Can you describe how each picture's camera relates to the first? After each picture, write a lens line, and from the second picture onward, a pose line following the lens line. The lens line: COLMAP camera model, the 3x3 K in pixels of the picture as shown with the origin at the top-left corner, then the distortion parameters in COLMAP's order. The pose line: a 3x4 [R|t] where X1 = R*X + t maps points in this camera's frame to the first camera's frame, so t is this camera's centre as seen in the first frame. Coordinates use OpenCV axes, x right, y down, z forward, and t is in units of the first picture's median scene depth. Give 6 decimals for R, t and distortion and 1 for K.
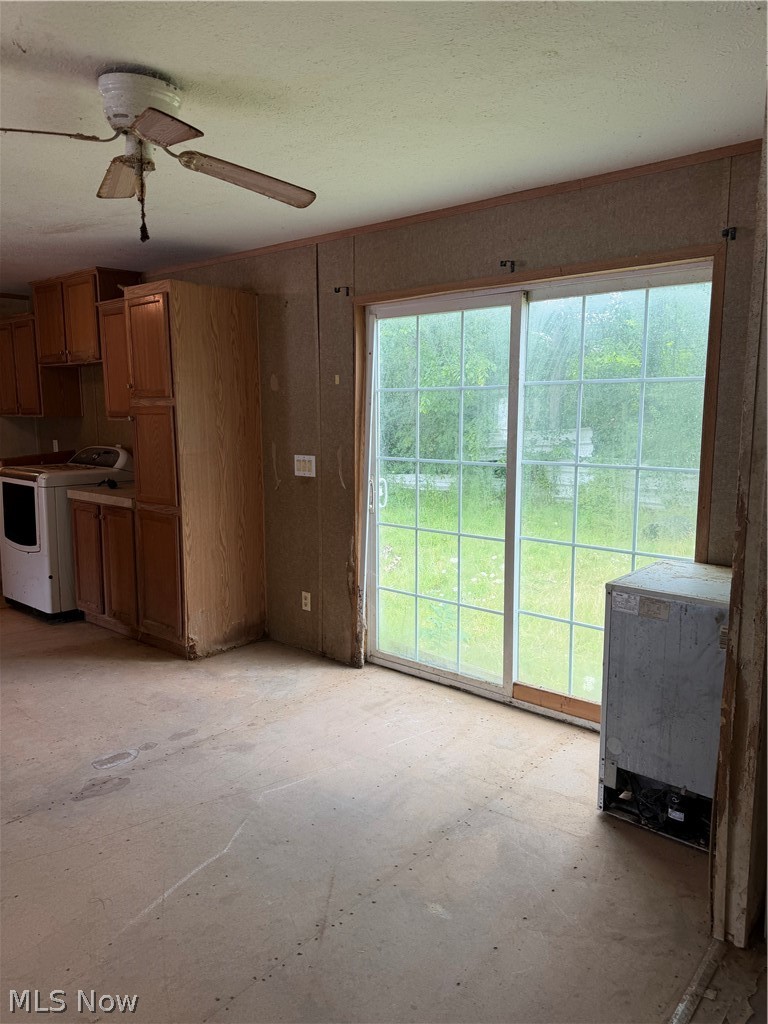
lens RADIAL K [[717.1, 0, 387.0], [0, 717.1, 504.9], [0, 0, 1]] dist [0.052041, -0.086778]
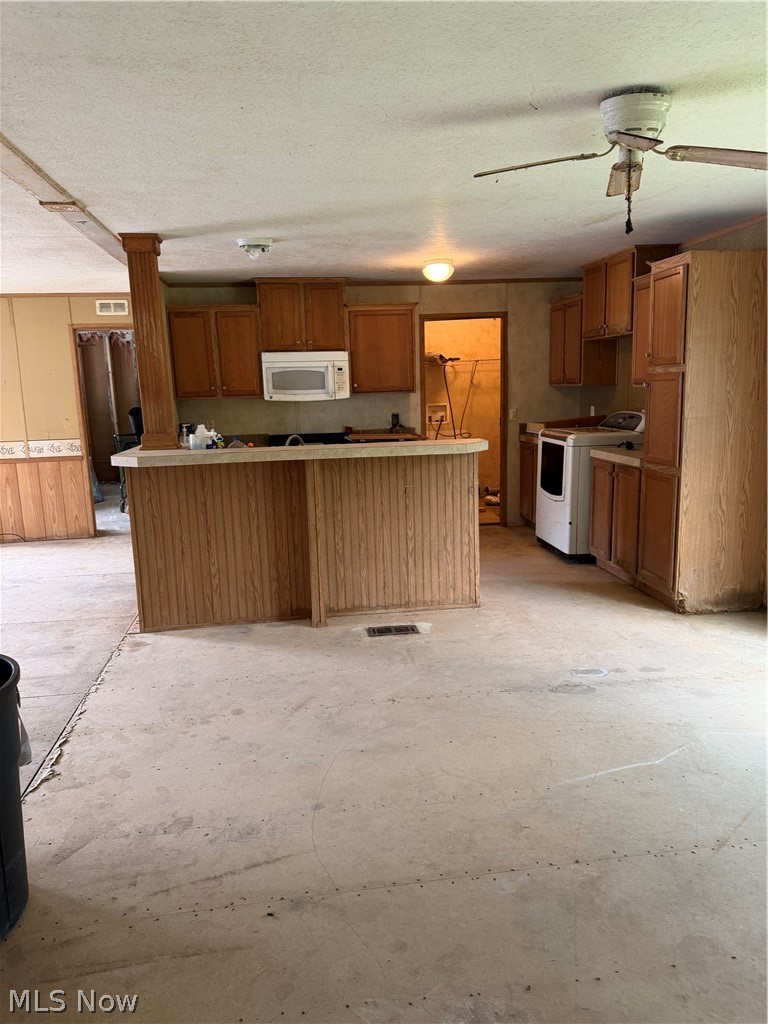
lens RADIAL K [[717.1, 0, 387.0], [0, 717.1, 504.9], [0, 0, 1]] dist [0.052041, -0.086778]
pose [[0.740839, 0.094520, -0.664999, 0.100048], [-0.065671, 0.995499, 0.068335, 0.012060], [0.668465, -0.006954, 0.743711, -0.075182]]
